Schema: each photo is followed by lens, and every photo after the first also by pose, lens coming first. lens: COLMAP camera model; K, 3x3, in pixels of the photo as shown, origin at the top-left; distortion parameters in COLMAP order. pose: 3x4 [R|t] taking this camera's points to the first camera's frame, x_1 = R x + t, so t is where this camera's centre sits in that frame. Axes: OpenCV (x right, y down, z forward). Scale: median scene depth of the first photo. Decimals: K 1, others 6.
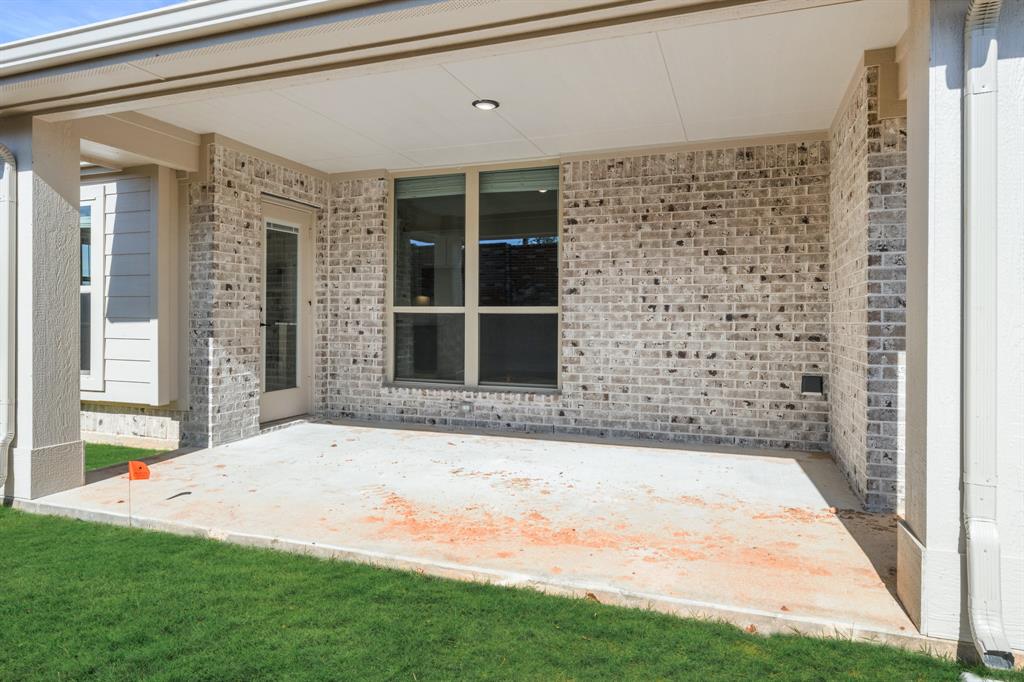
lens RADIAL K [[609.8, 0, 511.0], [0, 609.8, 319.1], [0, 0, 1]] dist [0.000240, -0.000191]
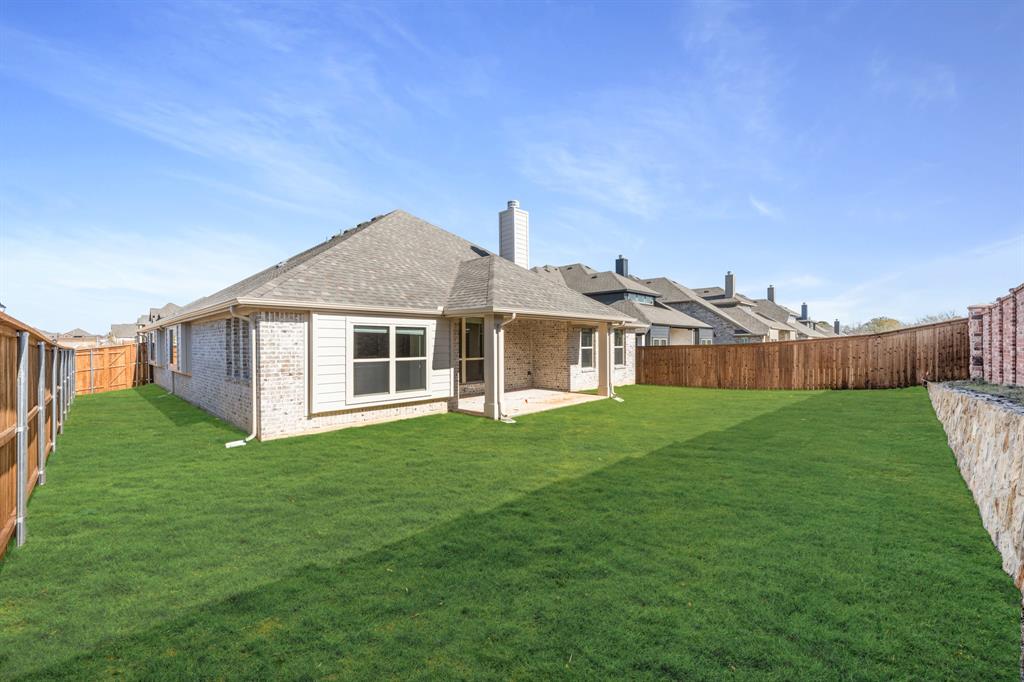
lens RADIAL K [[408.5, 0, 506.2], [0, 408.5, 339.2], [0, 0, 1]] dist [-0.000554, -0.000060]
pose [[0.410936, 0.003682, 0.911657, -2.127815], [0.007334, 0.999946, -0.007344, -0.114357], [-0.911635, 0.009704, 0.410887, -0.081721]]
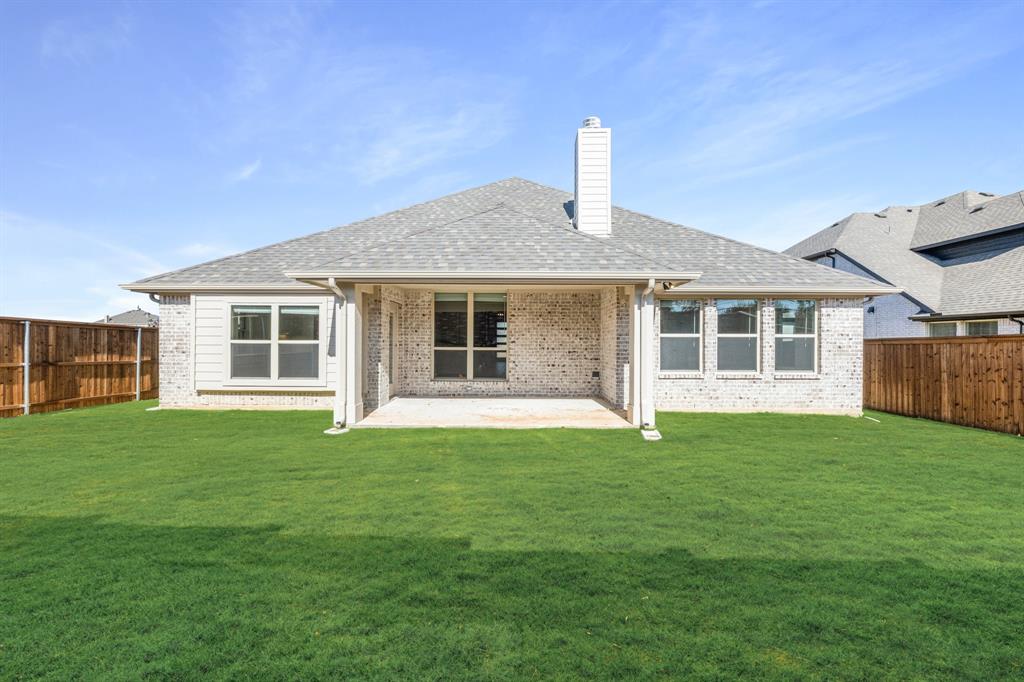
lens RADIAL K [[408.5, 0, 506.2], [0, 408.5, 339.2], [0, 0, 1]] dist [-0.000554, -0.000060]
pose [[0.943050, 0.000985, 0.332650, -0.530742], [-0.000840, 0.999999, -0.000579, -0.058586], [-0.332651, 0.000266, 0.943050, -0.672284]]
